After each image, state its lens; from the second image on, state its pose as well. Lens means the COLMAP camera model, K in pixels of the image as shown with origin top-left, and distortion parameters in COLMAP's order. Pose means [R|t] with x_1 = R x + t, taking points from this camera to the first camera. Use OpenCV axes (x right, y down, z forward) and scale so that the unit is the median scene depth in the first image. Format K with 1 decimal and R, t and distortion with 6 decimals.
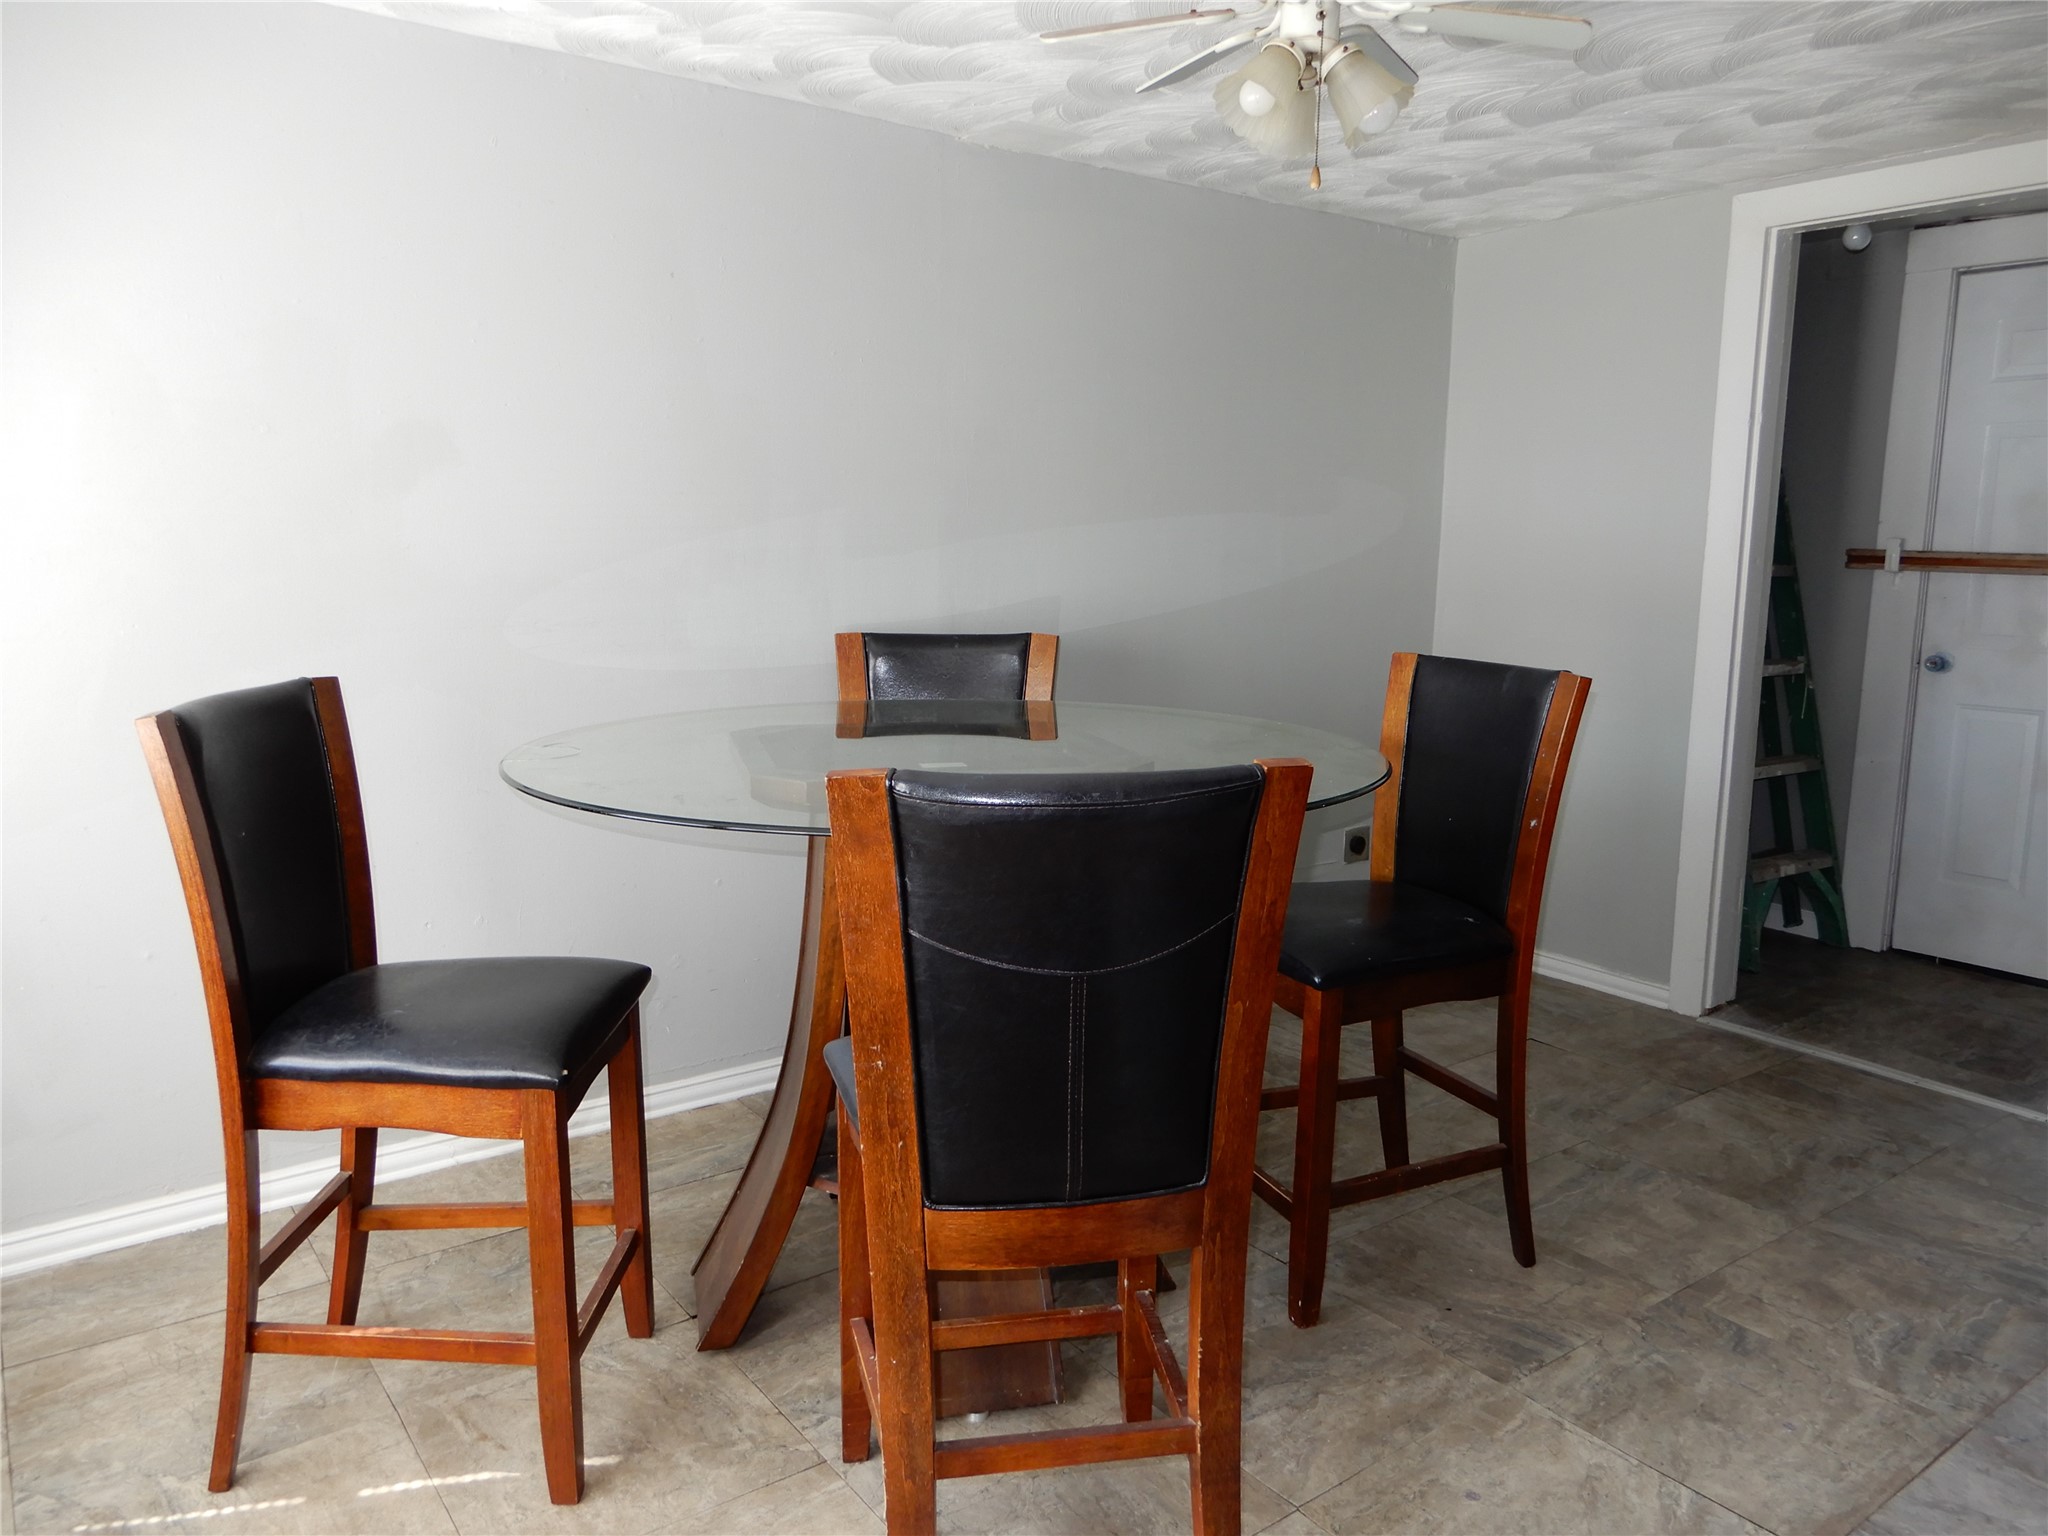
lens RADIAL K [[1477.6, 0, 1020.2], [0, 1477.6, 757.0], [0, 0, 1]] dist [-0.000354, 0.011415]
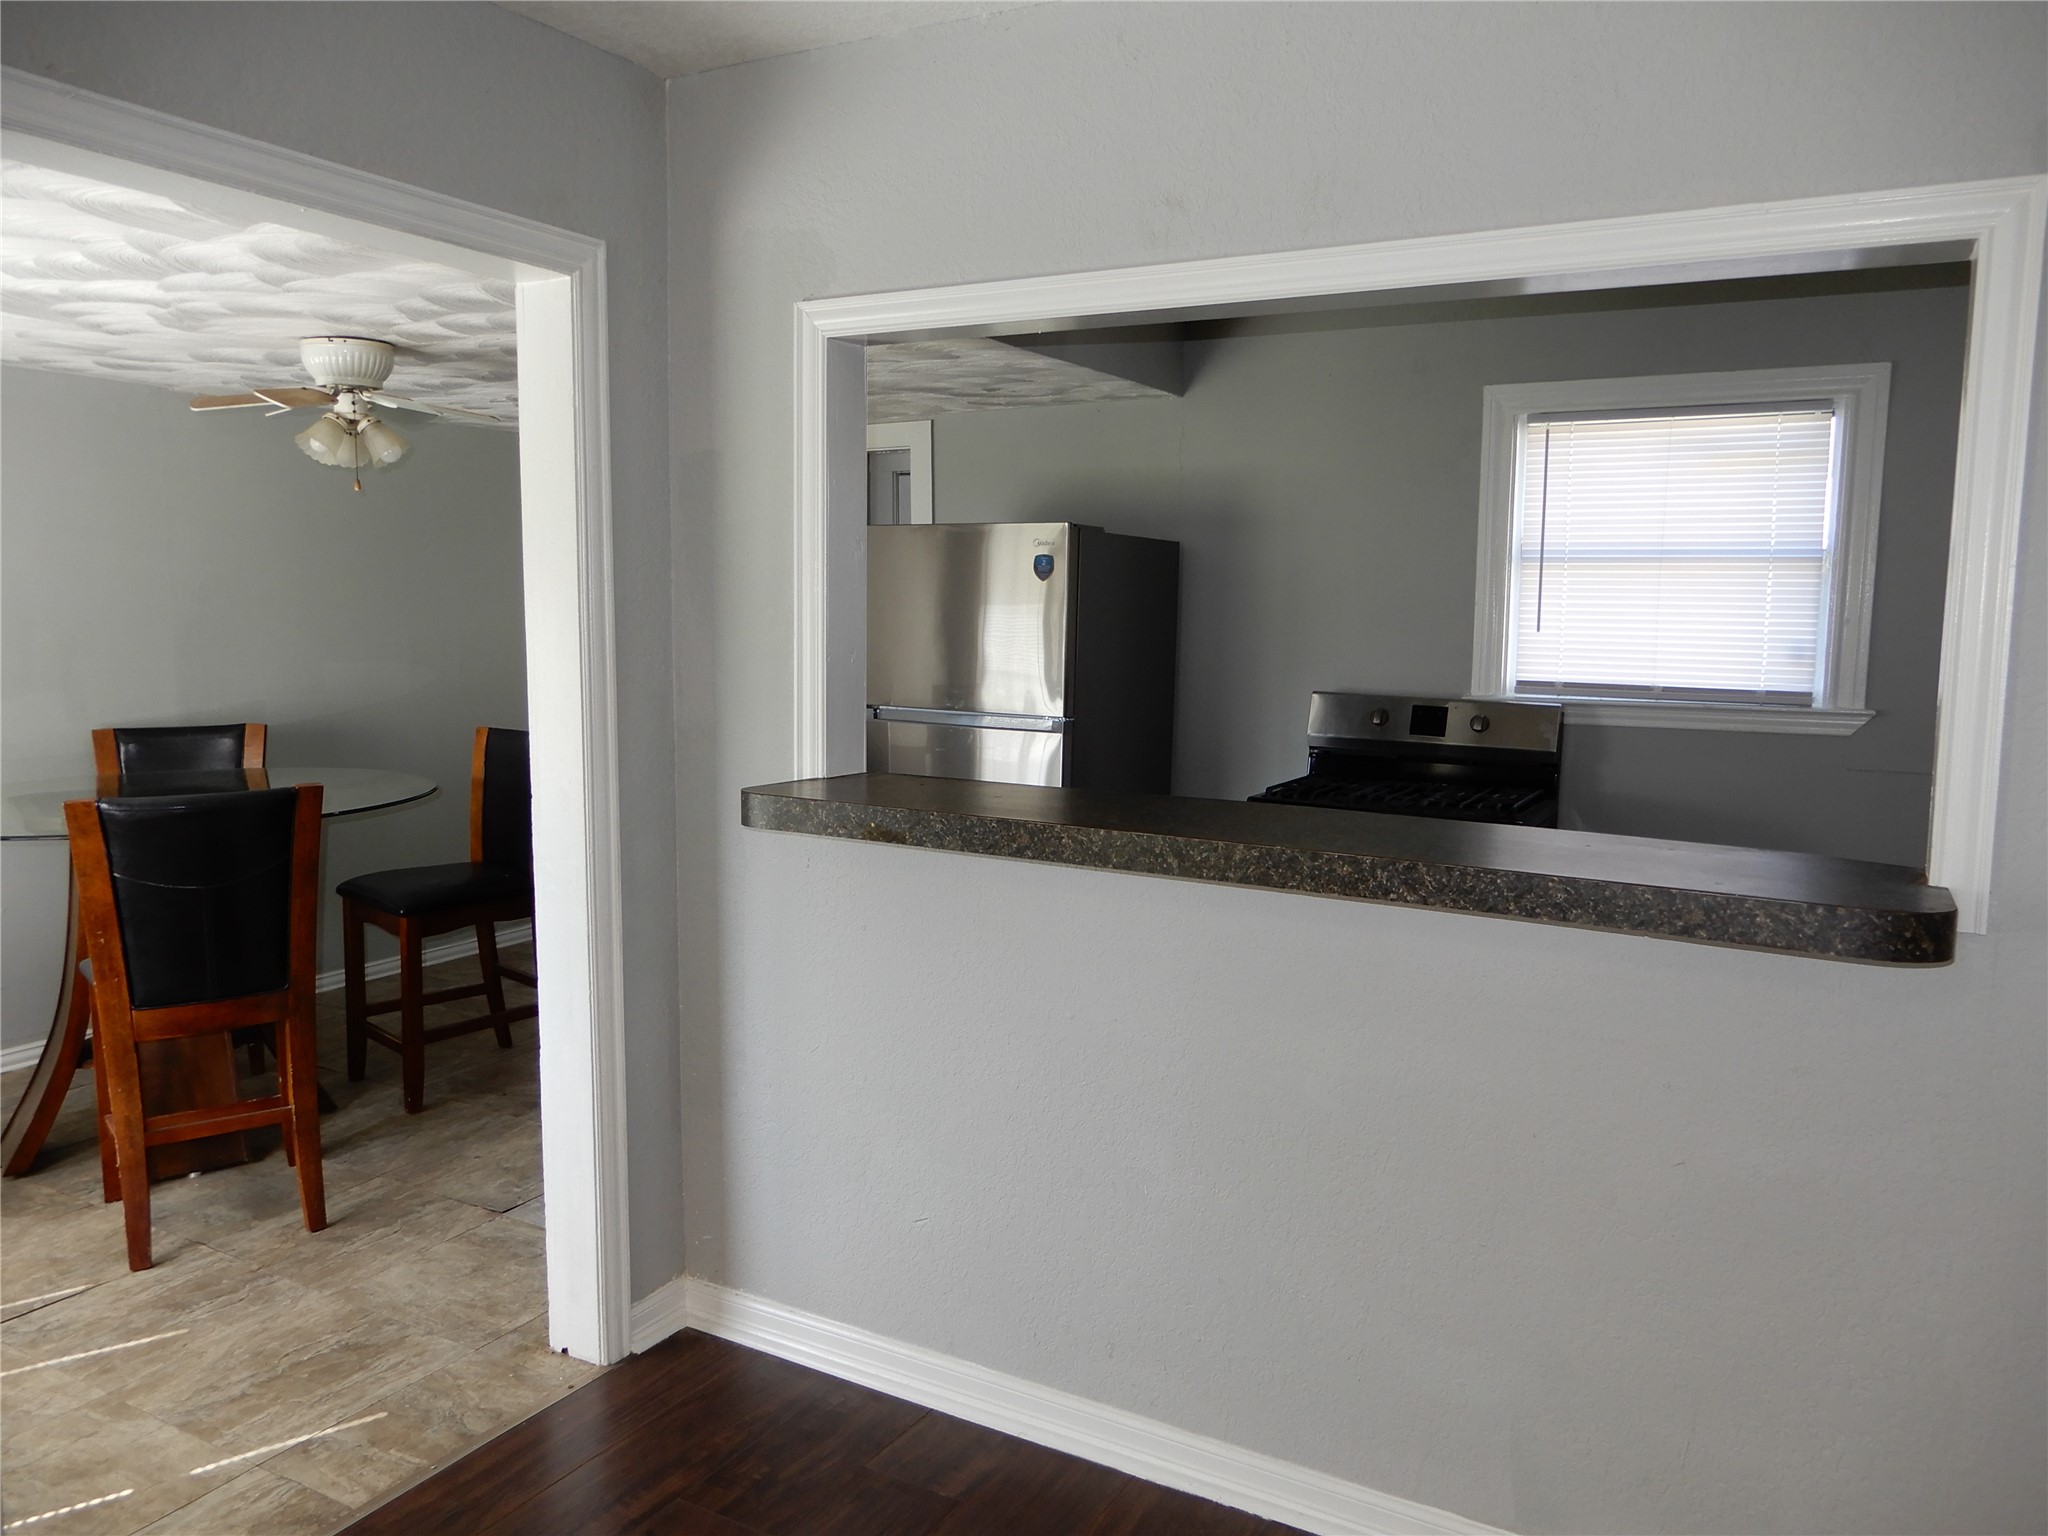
lens RADIAL K [[1477.6, 0, 1011.0], [0, 1477.6, 755.8], [0, 0, 1]] dist [-0.000354, 0.011415]
pose [[0.918097, -0.052698, 0.392836, 0.174784], [0.069501, 0.997170, -0.028663, 0.061009], [-0.390214, 0.053618, 0.919162, -0.907942]]
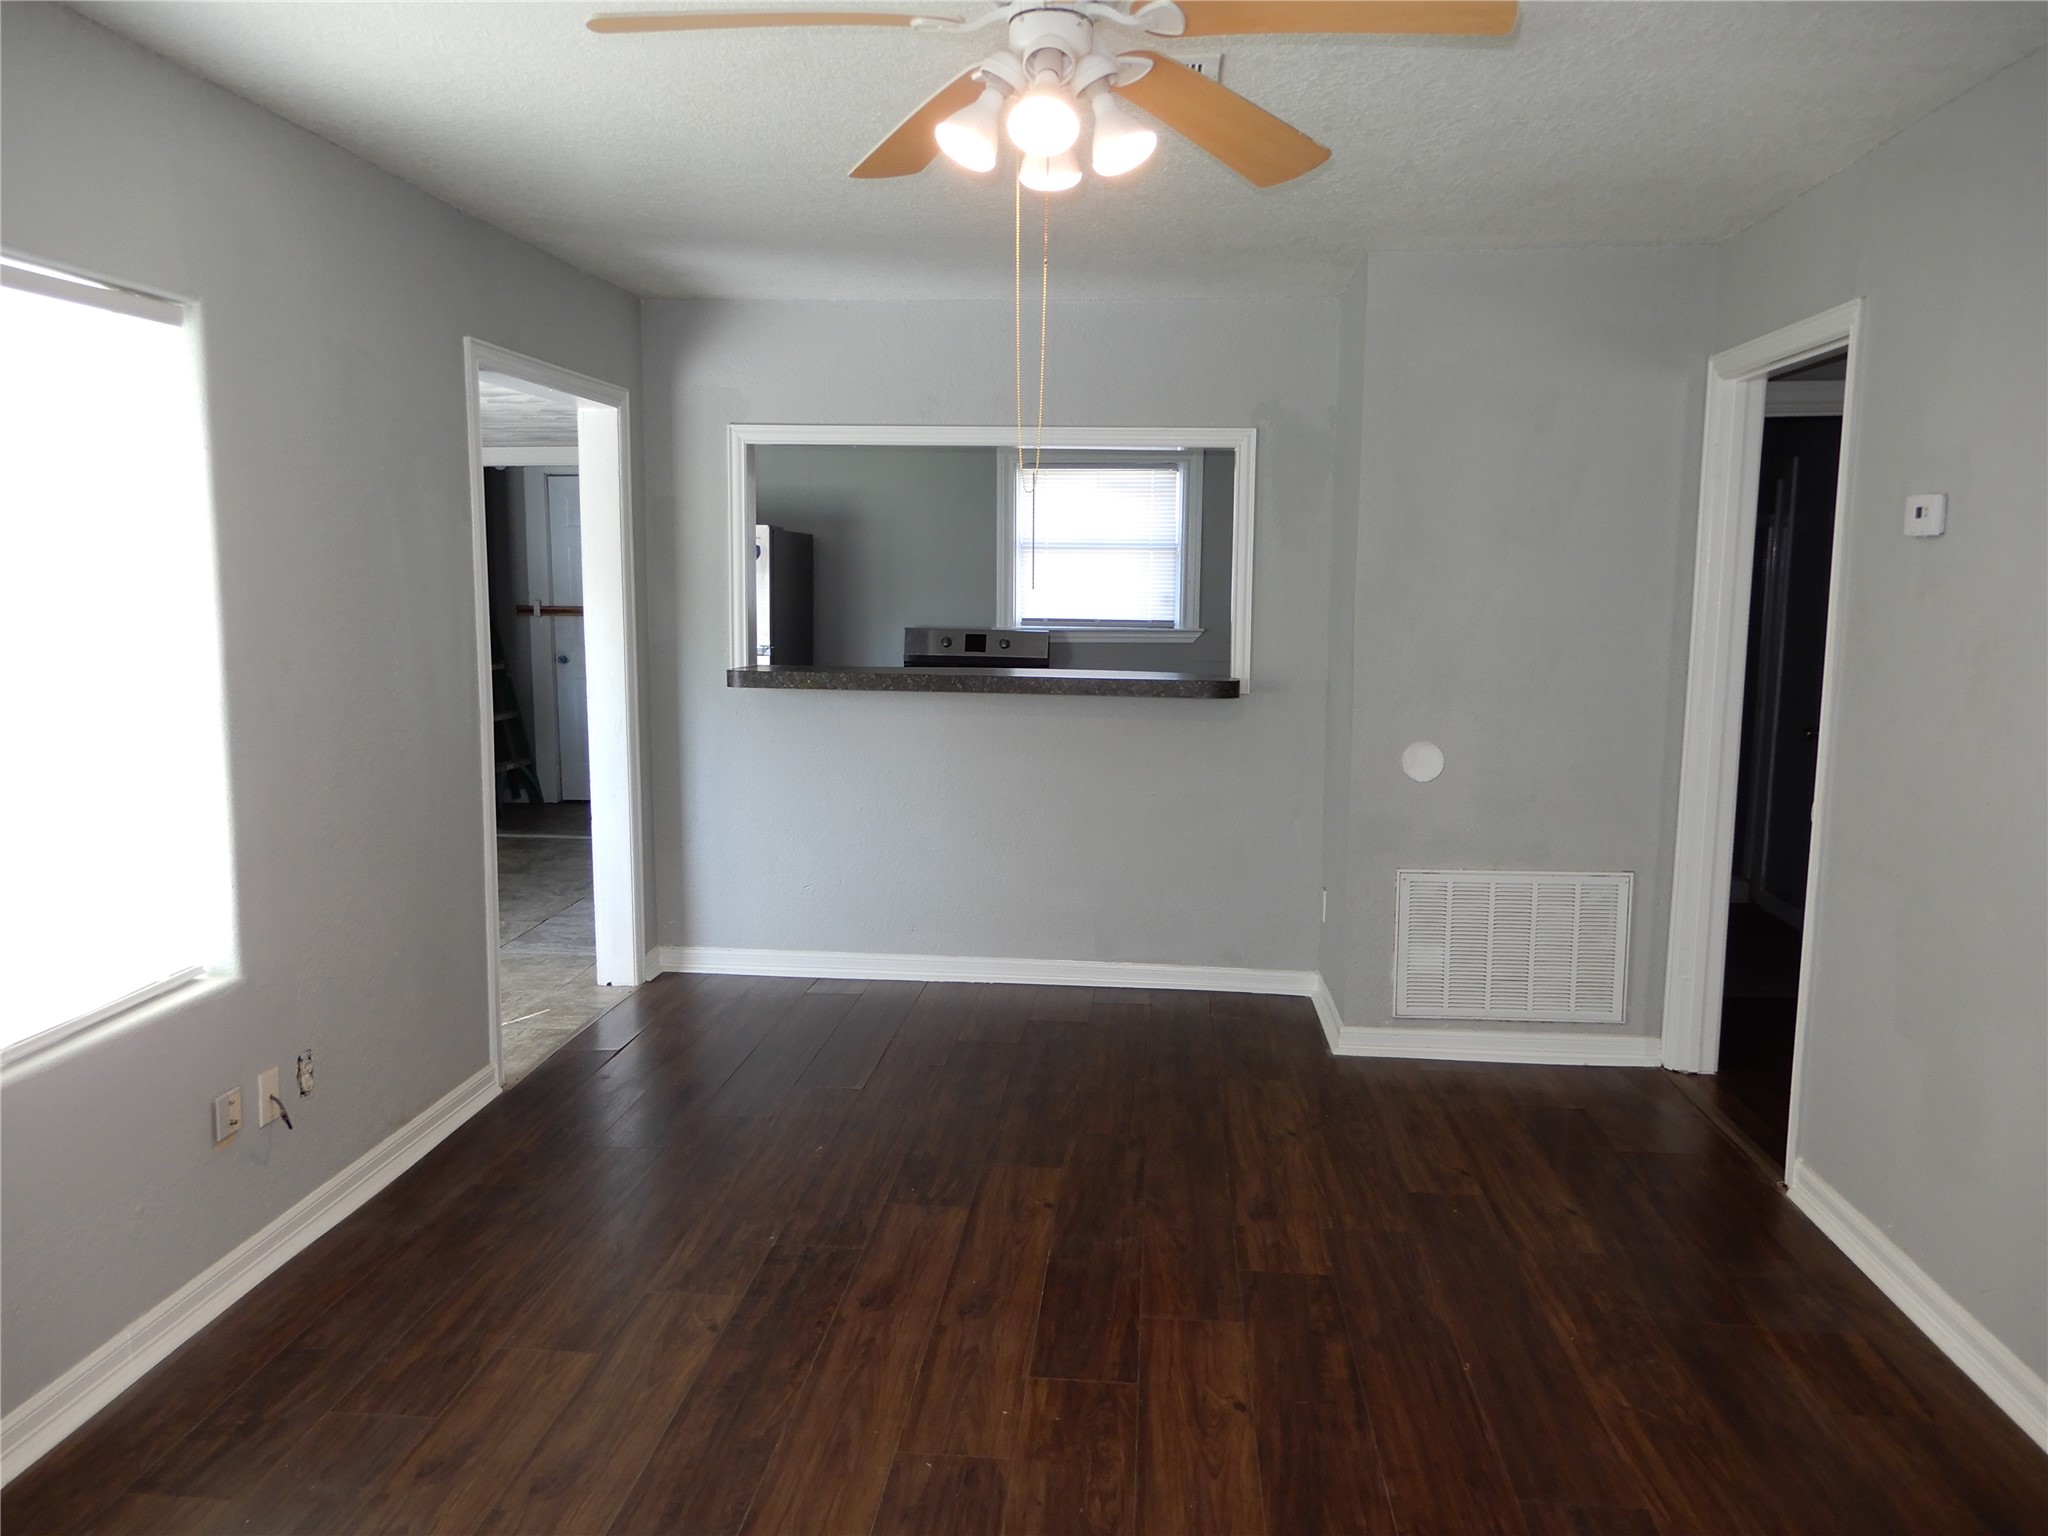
lens RADIAL K [[1477.6, 0, 1014.7], [0, 1477.6, 758.3], [0, 0, 1]] dist [-0.000354, 0.011415]
pose [[0.681226, -0.109401, 0.723852, -0.859839], [0.120690, 0.992025, 0.036349, 0.139597], [-0.722056, 0.062600, 0.688997, -1.621885]]
